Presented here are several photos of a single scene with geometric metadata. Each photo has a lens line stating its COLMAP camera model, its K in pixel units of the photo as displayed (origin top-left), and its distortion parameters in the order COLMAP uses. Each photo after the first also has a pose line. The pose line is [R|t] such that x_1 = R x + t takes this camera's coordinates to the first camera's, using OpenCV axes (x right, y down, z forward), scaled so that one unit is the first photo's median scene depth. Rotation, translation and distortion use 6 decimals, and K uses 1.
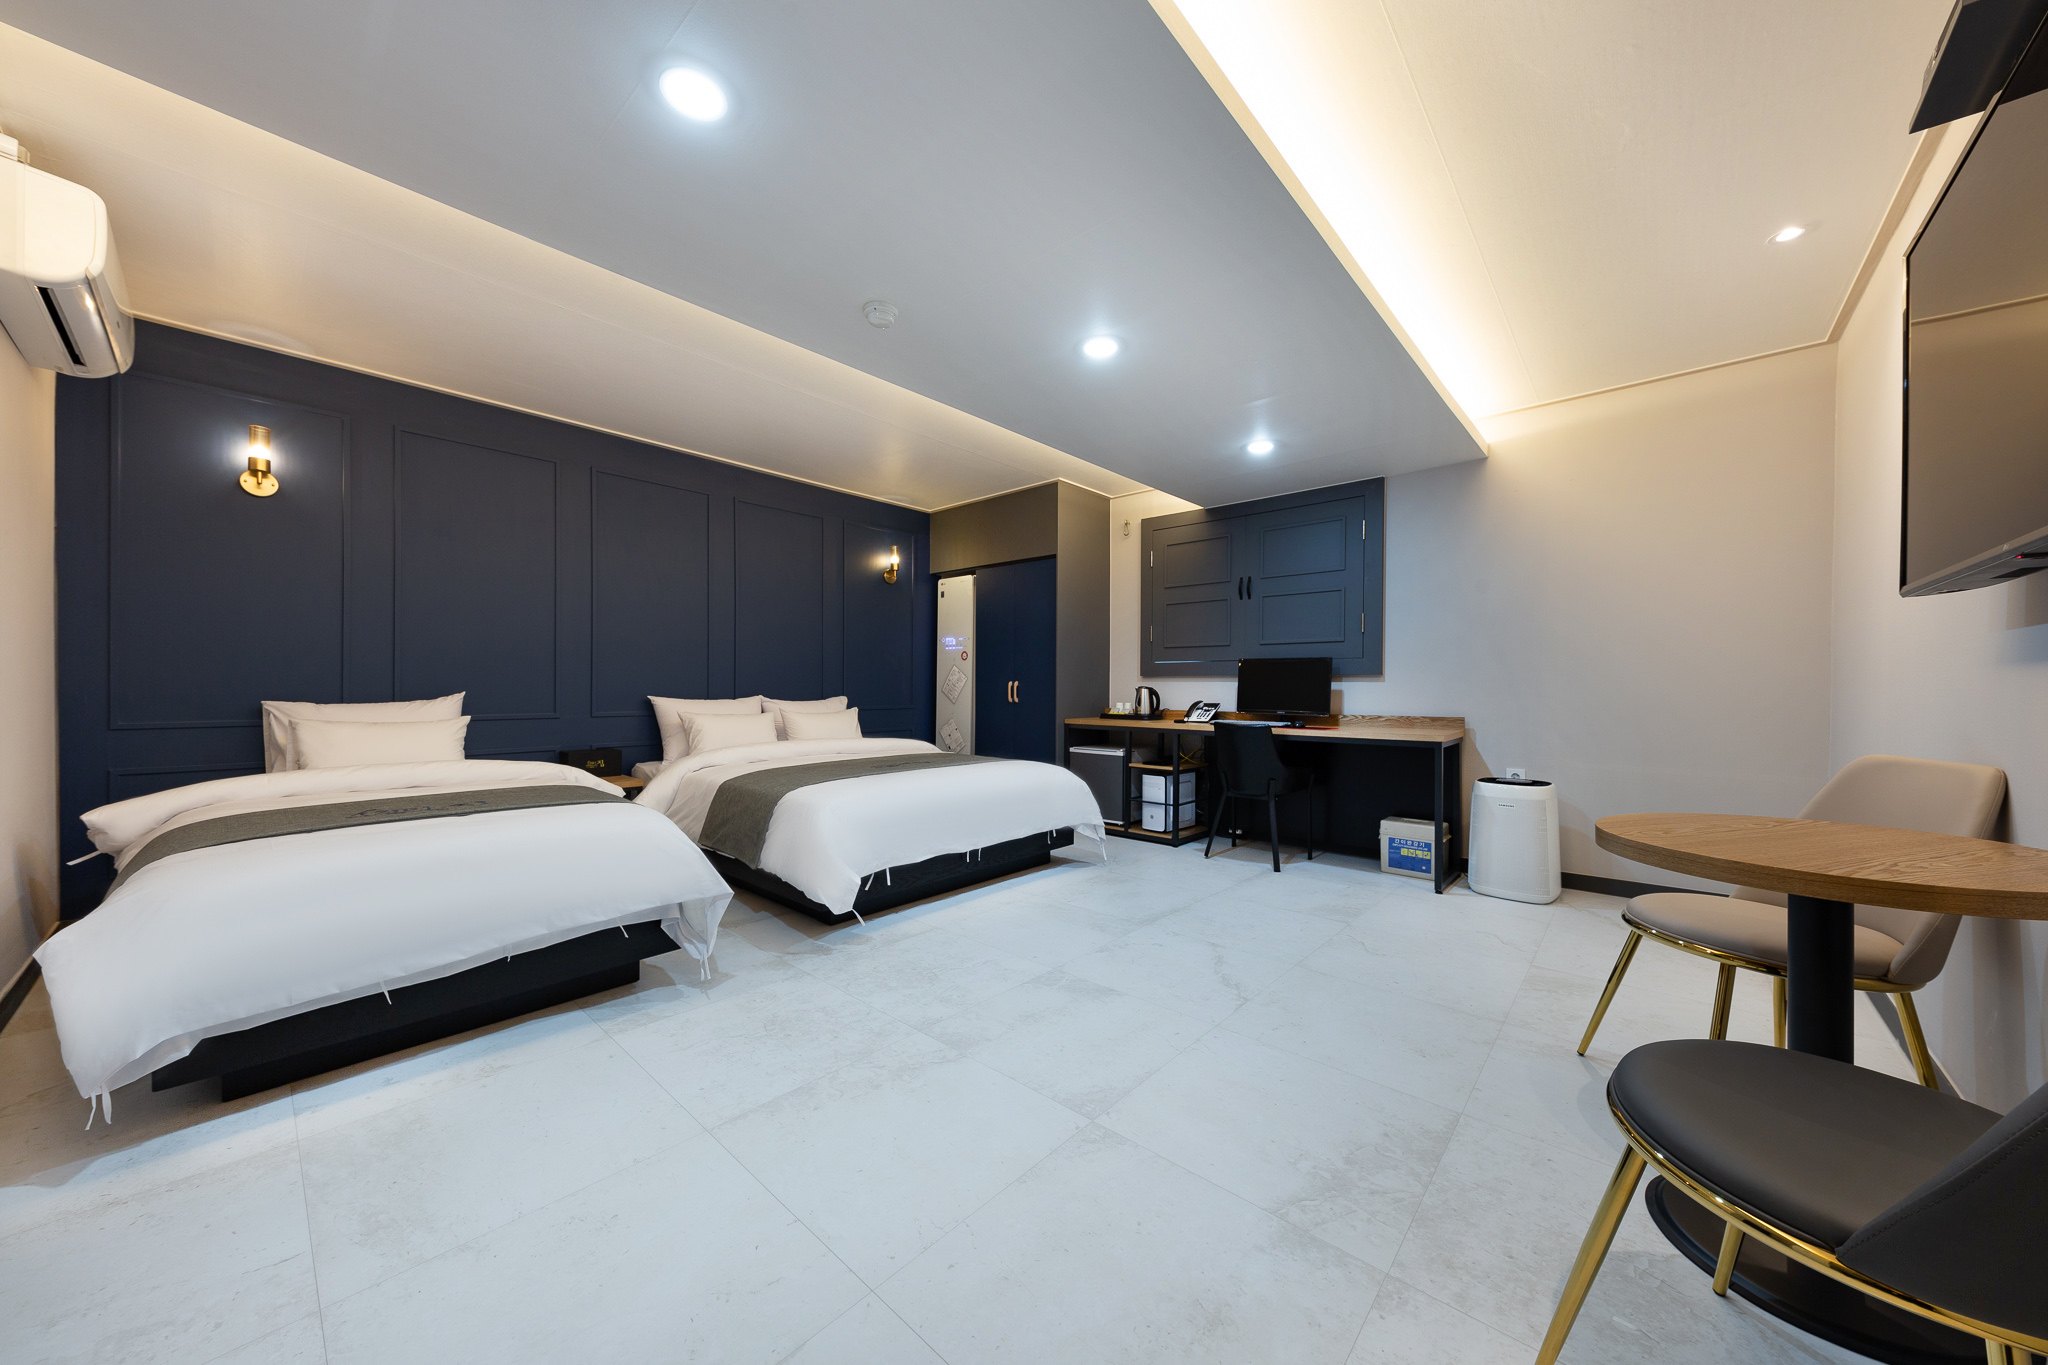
lens RADIAL K [[703.4, 0, 1024.1], [0, 703.4, 689.2], [0, 0, 1]] dist [0.012366, -0.002931]
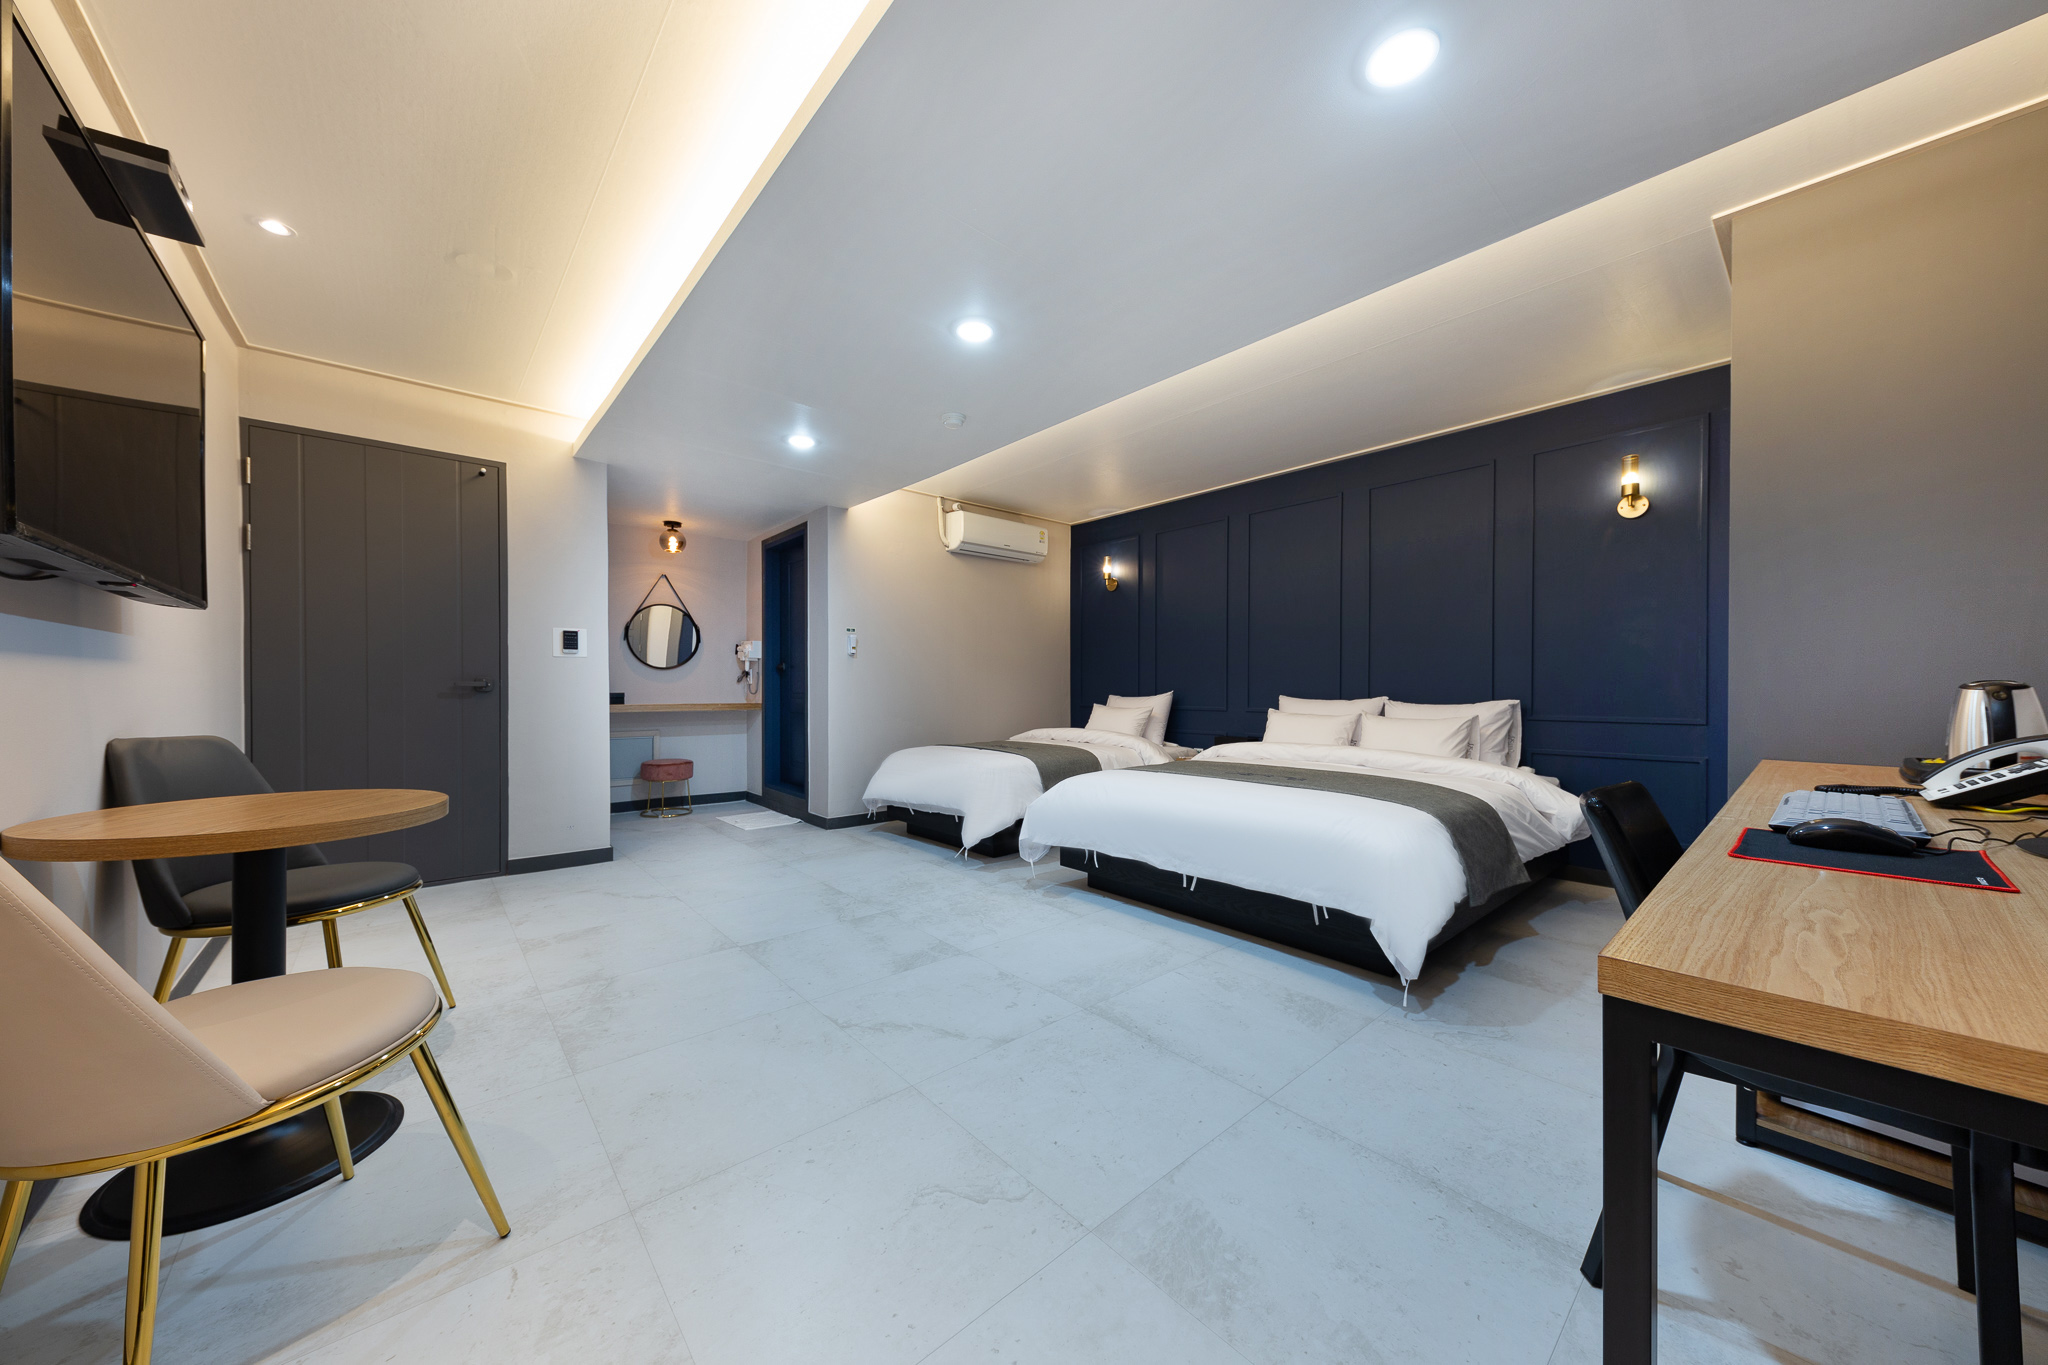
lens RADIAL K [[696.8, 0, 1024.0], [0, 696.8, 682.5], [0, 0, 1]] dist [0.029586, 0.000010]
pose [[-0.124843, -0.008733, -0.992138, 0.735454], [-0.000766, 0.999962, -0.008705, -0.002186], [0.992176, -0.000326, -0.124845, 0.824754]]
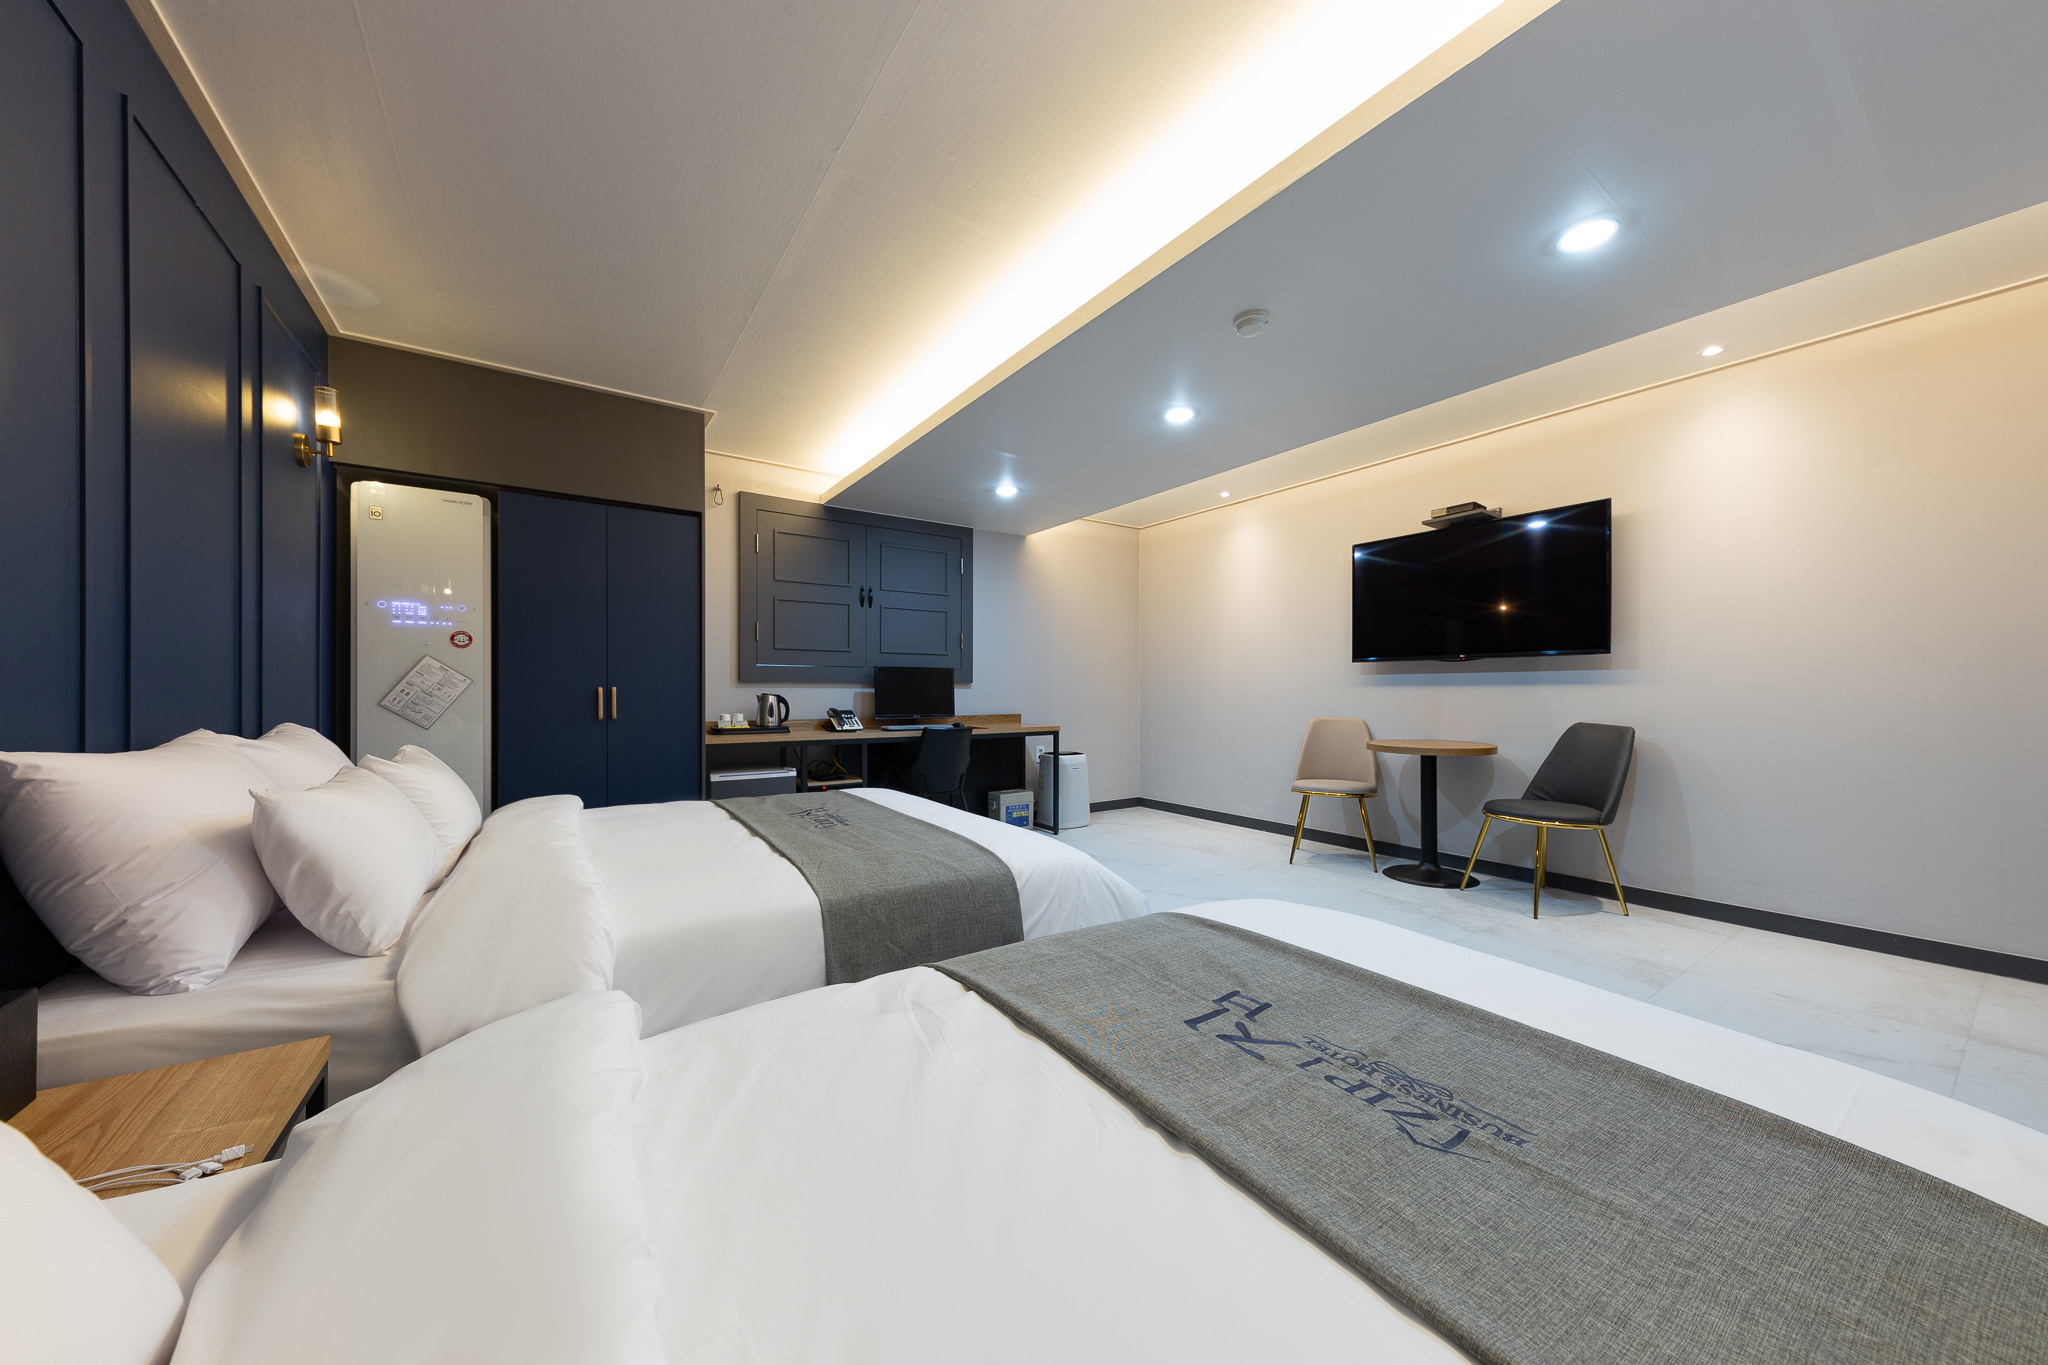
lens RADIAL K [[703.4, 0, 1024.1], [0, 703.4, 689.2], [0, 0, 1]] dist [0.012366, -0.002931]
pose [[0.232610, -0.004963, 0.972557, -0.792359], [-0.000528, 0.999986, 0.005229, -0.018469], [-0.972570, -0.001730, 0.232605, 0.680393]]
